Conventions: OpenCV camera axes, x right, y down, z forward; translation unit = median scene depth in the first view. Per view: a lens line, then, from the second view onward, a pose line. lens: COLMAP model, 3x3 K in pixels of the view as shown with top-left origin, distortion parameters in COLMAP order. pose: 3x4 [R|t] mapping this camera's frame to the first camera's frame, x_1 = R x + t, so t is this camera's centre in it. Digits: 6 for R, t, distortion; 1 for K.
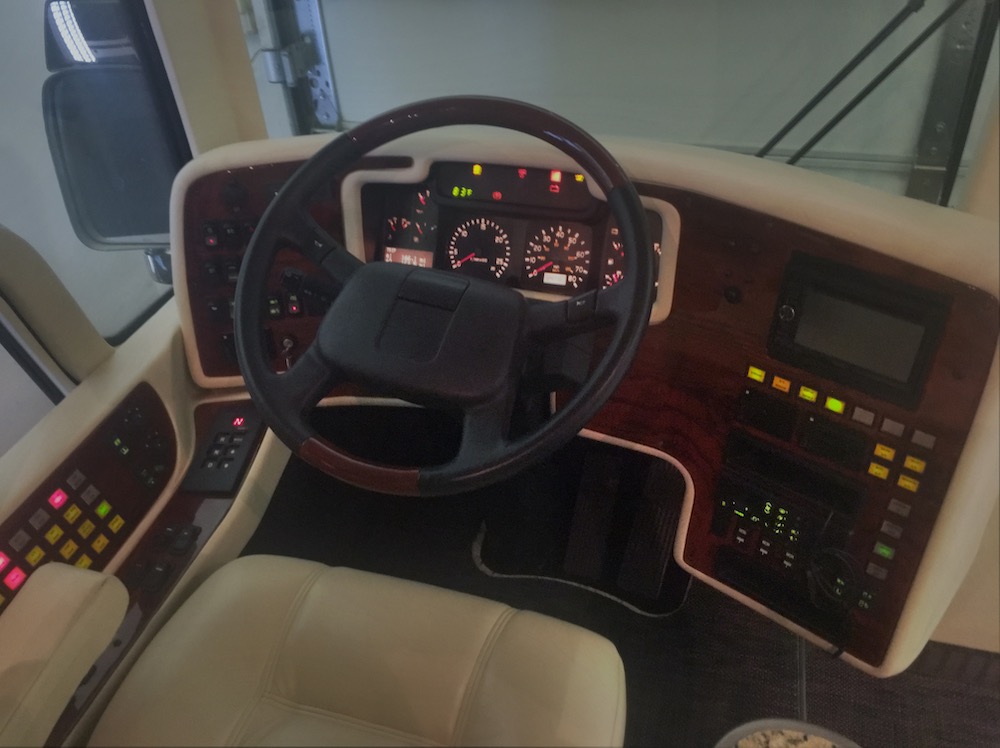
lens RADIAL K [[858.4, 0, 493.7], [0, 858.4, 357.2], [0, 0, 1]] dist [0.062909, -0.070331]
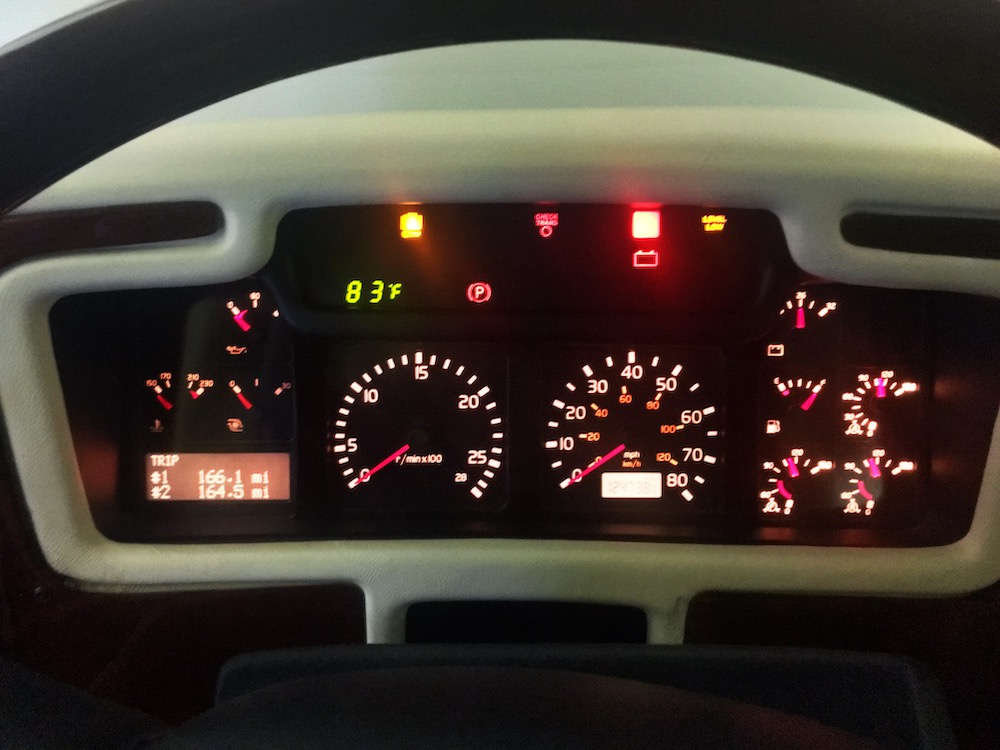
lens RADIAL K [[858.4, 0, 493.7], [0, 858.4, 358.2], [0, 0, 1]] dist [0.062909, -0.070331]
pose [[0.949906, -0.127047, 0.285547, -0.089973], [0.142891, 0.989110, -0.035263, -0.141331], [-0.277958, 0.074299, 0.957716, 0.633321]]
